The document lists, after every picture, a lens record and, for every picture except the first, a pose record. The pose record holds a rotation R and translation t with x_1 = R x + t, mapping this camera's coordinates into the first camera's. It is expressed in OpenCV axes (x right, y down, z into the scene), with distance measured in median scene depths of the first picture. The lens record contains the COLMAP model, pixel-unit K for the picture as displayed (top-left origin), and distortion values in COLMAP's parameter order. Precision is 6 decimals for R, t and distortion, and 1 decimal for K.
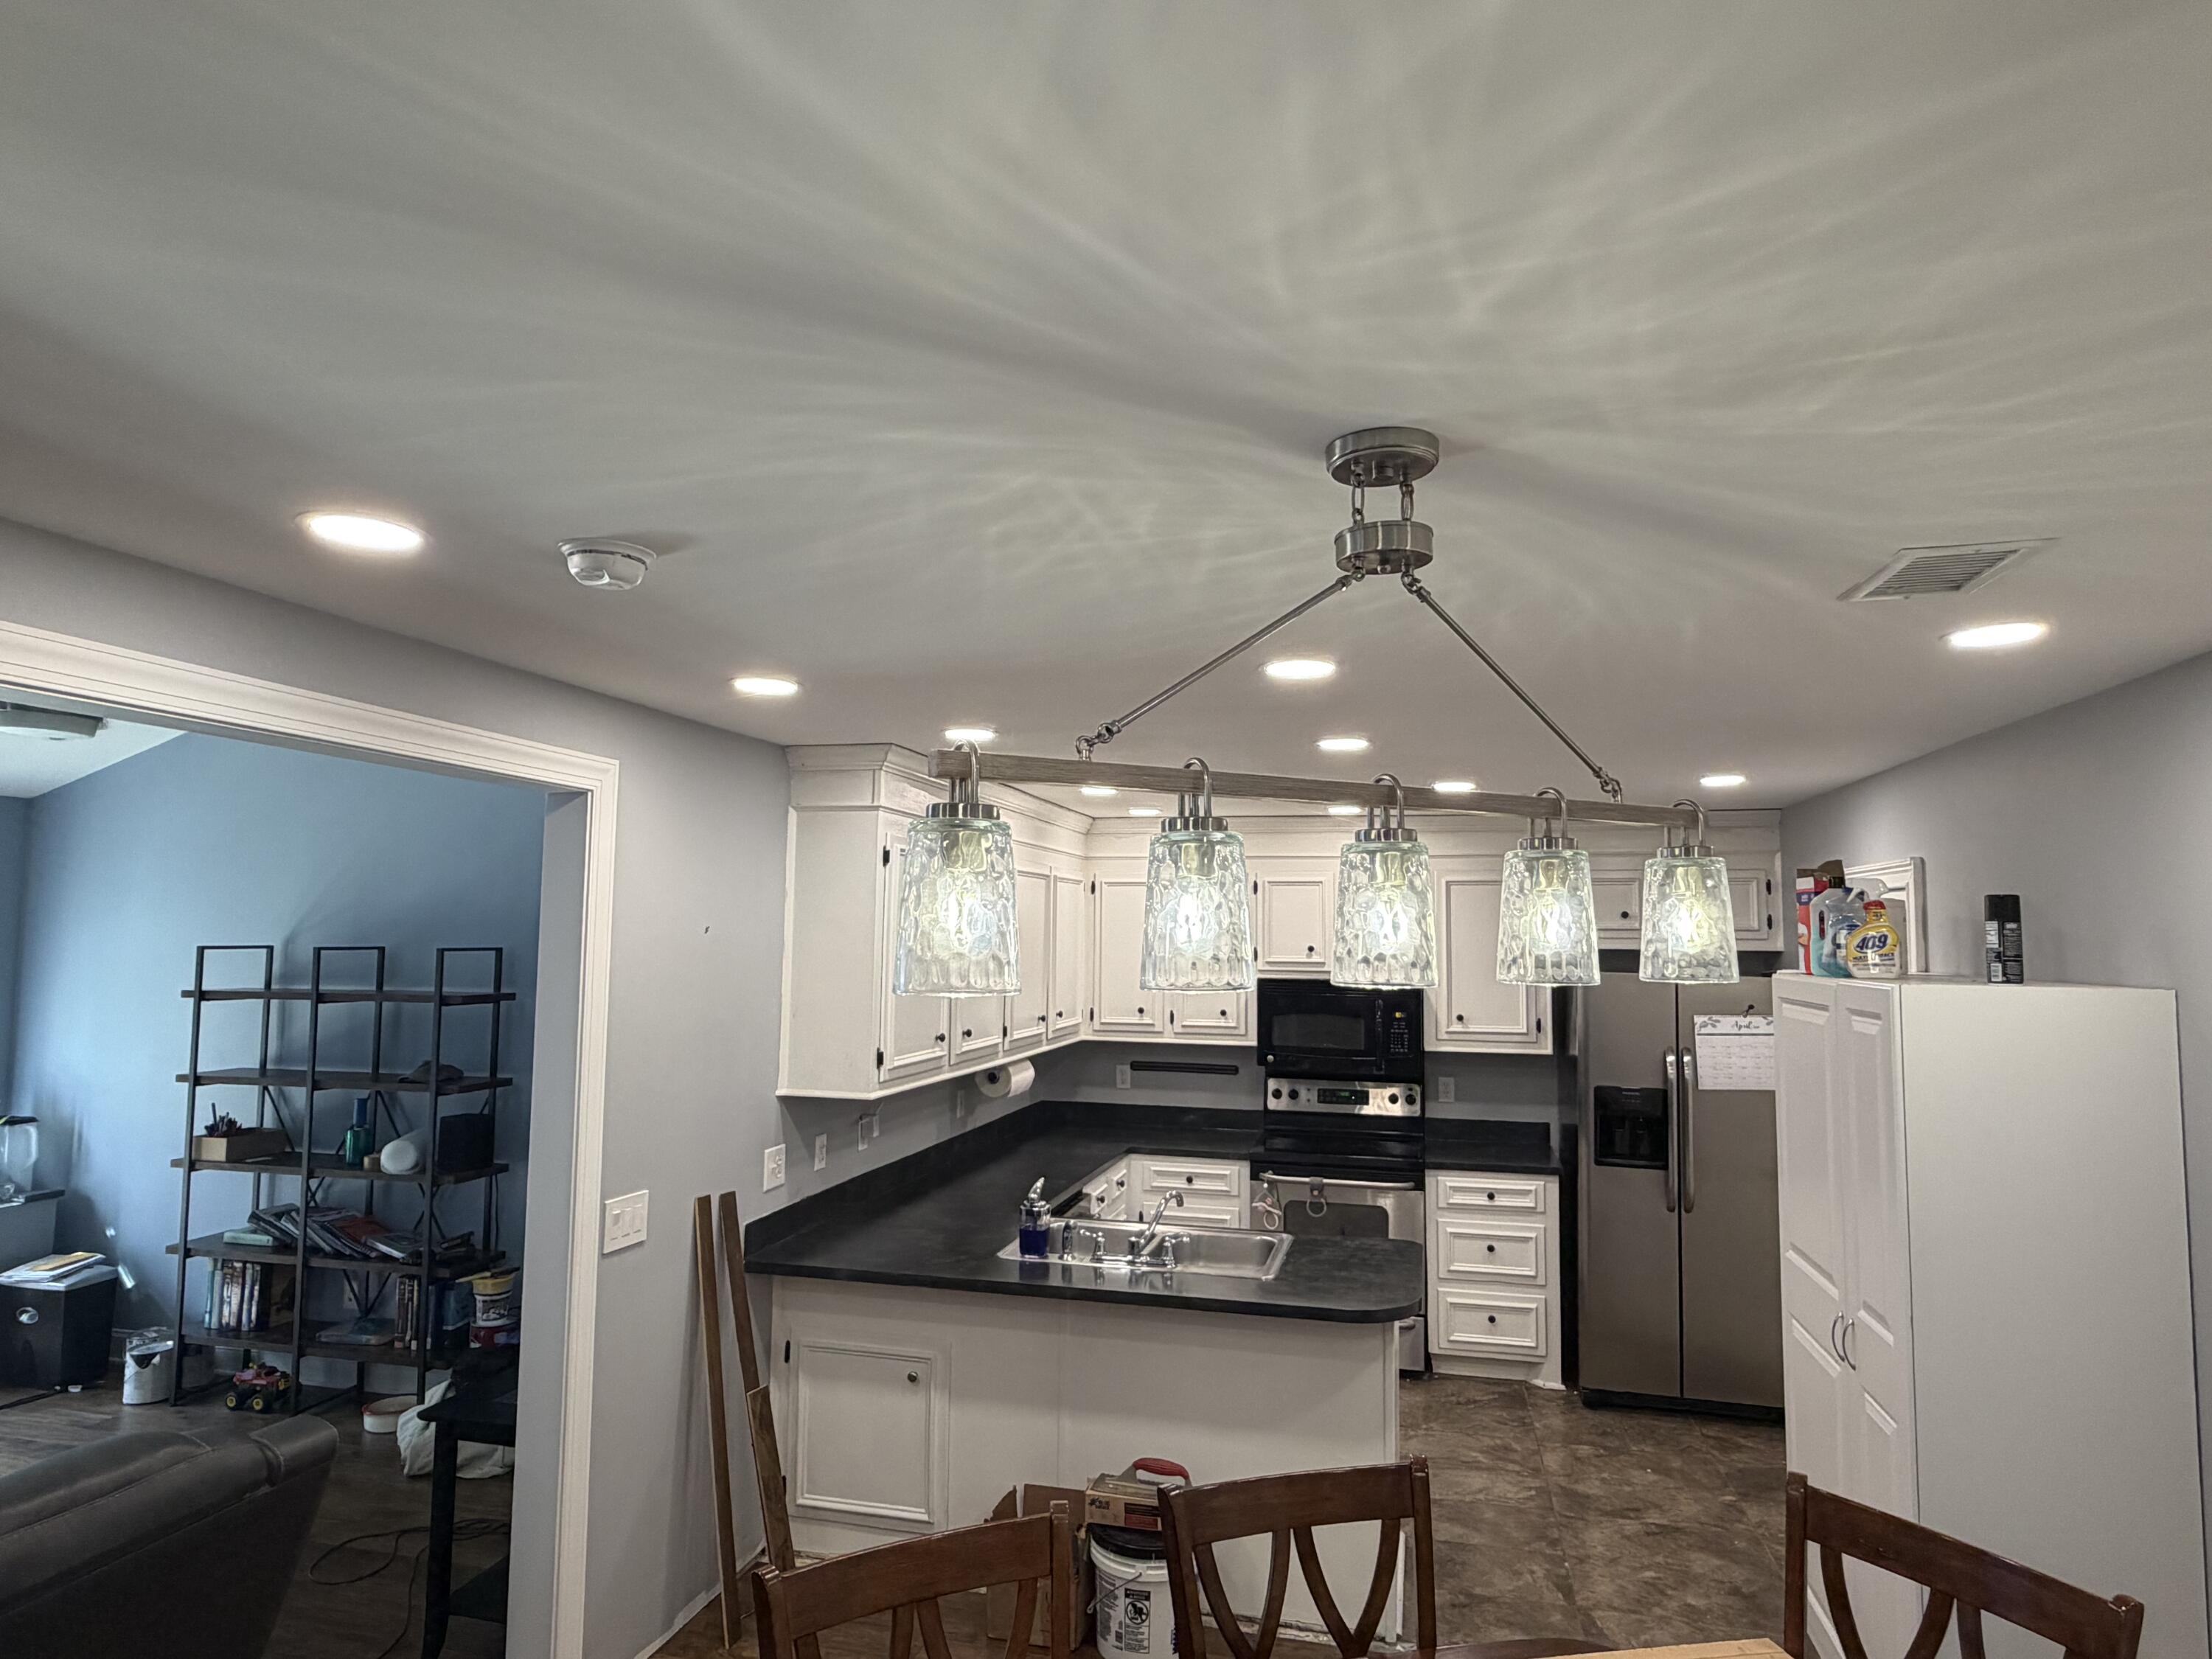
lens RADIAL K [[1283.0, 0, 1100.7], [0, 1283.0, 828.2], [0, 0, 1]] dist [0.000133, 0.001260]
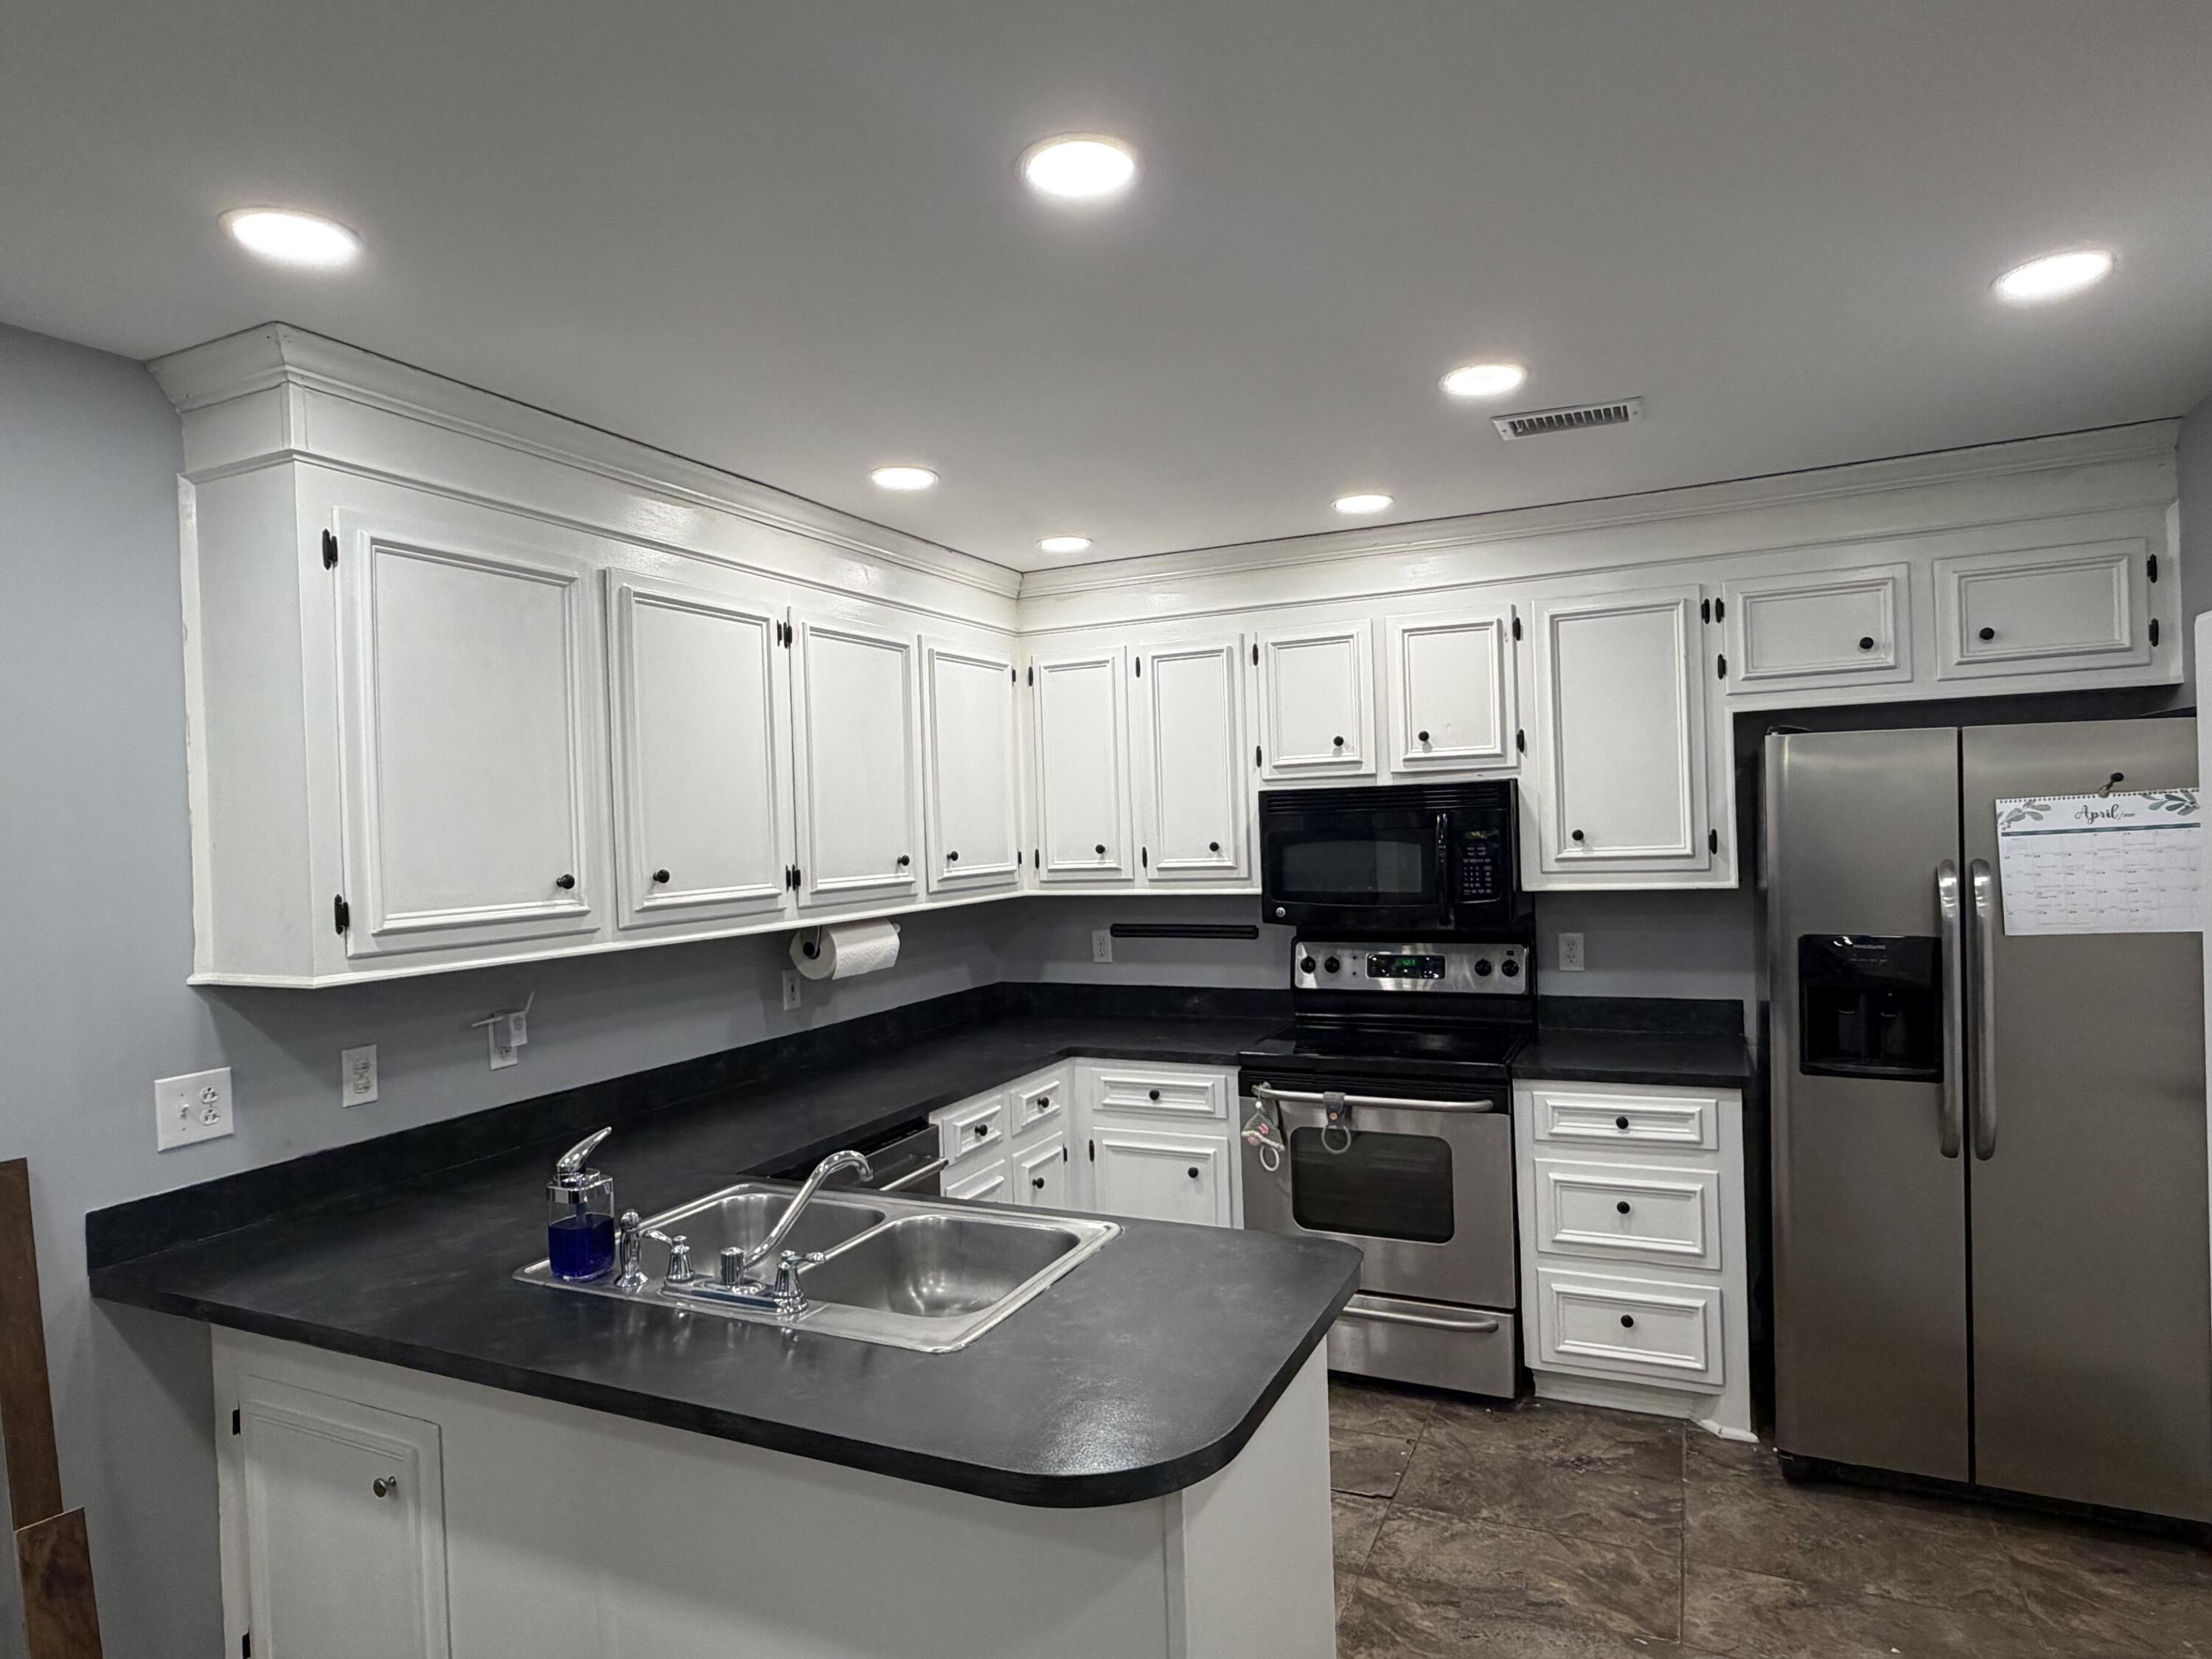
lens RADIAL K [[1283.0, 0, 1102.0], [0, 1283.0, 830.2], [0, 0, 1]] dist [0.000133, 0.001260]
pose [[0.980017, -0.044339, -0.193909, 0.187247], [0.061826, 0.994455, 0.085075, 0.084107], [0.189062, -0.095364, 0.977324, 0.378652]]
